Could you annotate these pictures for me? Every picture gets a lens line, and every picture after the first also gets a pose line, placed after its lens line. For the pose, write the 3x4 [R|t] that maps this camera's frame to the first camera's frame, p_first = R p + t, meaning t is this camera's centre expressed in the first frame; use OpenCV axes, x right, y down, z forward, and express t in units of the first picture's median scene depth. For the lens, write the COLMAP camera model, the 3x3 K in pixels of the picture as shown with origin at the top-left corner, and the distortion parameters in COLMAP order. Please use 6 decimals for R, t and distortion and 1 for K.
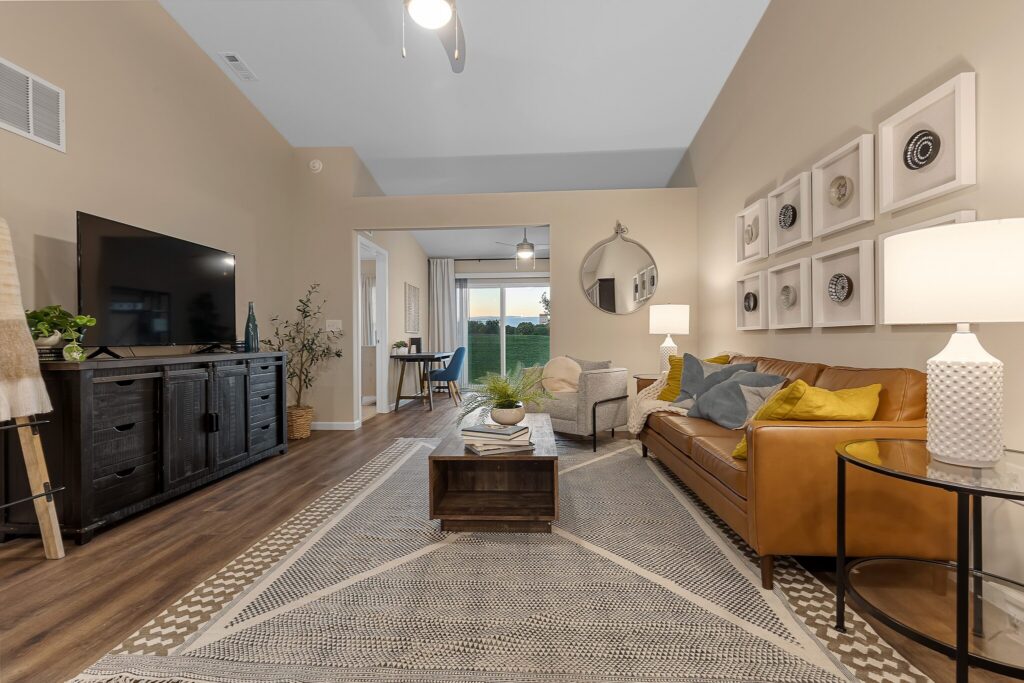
lens RADIAL K [[465.0, 0, 501.5], [0, 465.0, 339.3], [0, 0, 1]] dist [0.004757, -0.001035]
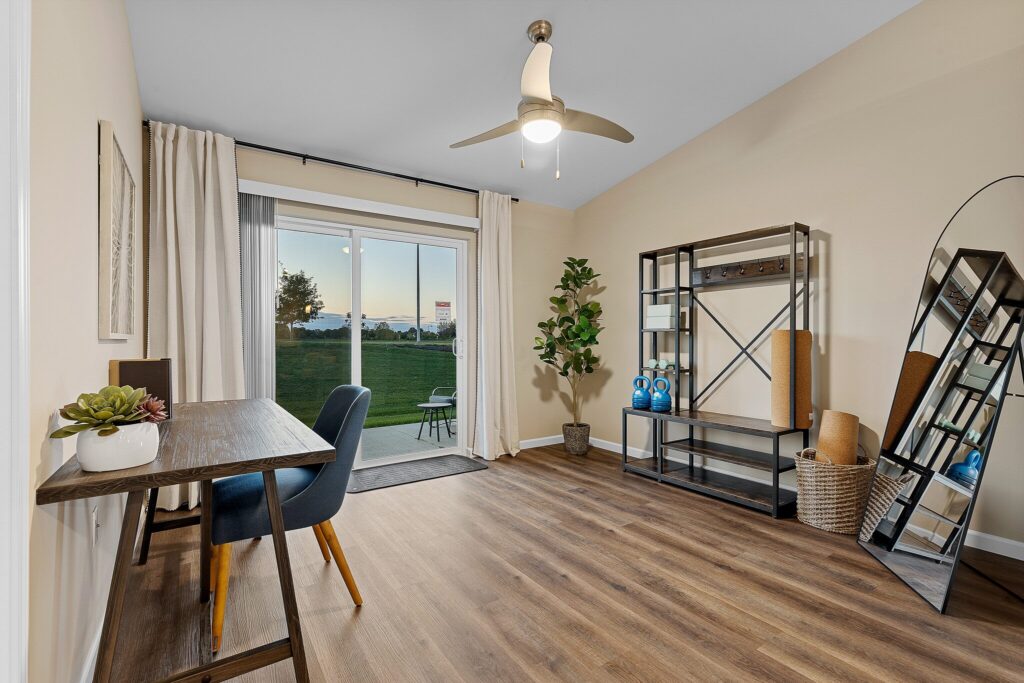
lens RADIAL K [[465.0, 0, 507.2], [0, 465.0, 338.3], [0, 0, 1]] dist [0.004757, -0.001035]
pose [[0.790455, 0.005915, 0.612491, -0.490750], [0.000283, 0.999950, -0.010022, -0.035035], [-0.612520, 0.008095, 0.790414, 1.814378]]
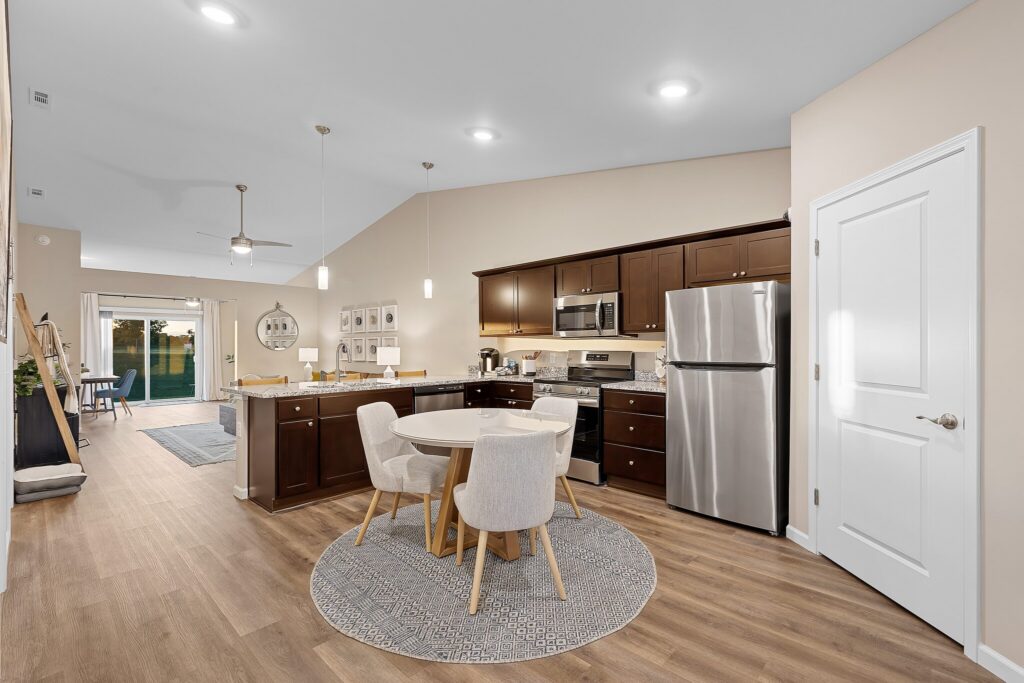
lens RADIAL K [[465.0, 0, 508.7], [0, 465.0, 342.2], [0, 0, 1]] dist [0.004757, -0.001035]
pose [[0.637552, 0.009566, 0.770348, -1.077746], [0.003027, 0.999884, -0.014921, -0.100688], [-0.770401, 0.011845, 0.637449, -1.654973]]
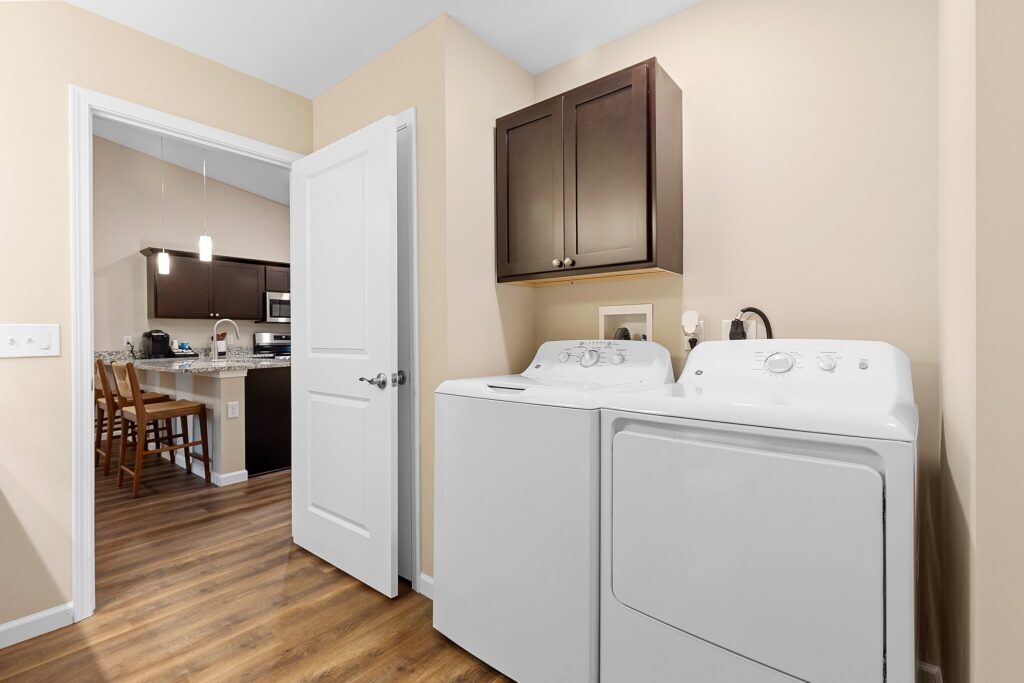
lens RADIAL K [[465.0, 0, 514.2], [0, 465.0, 341.5], [0, 0, 1]] dist [0.004757, -0.001035]
pose [[-0.819937, 0.009855, 0.572370, -1.938134], [0.017606, 0.999813, 0.008007, -0.045092], [-0.572184, 0.016642, -0.819957, 0.563325]]
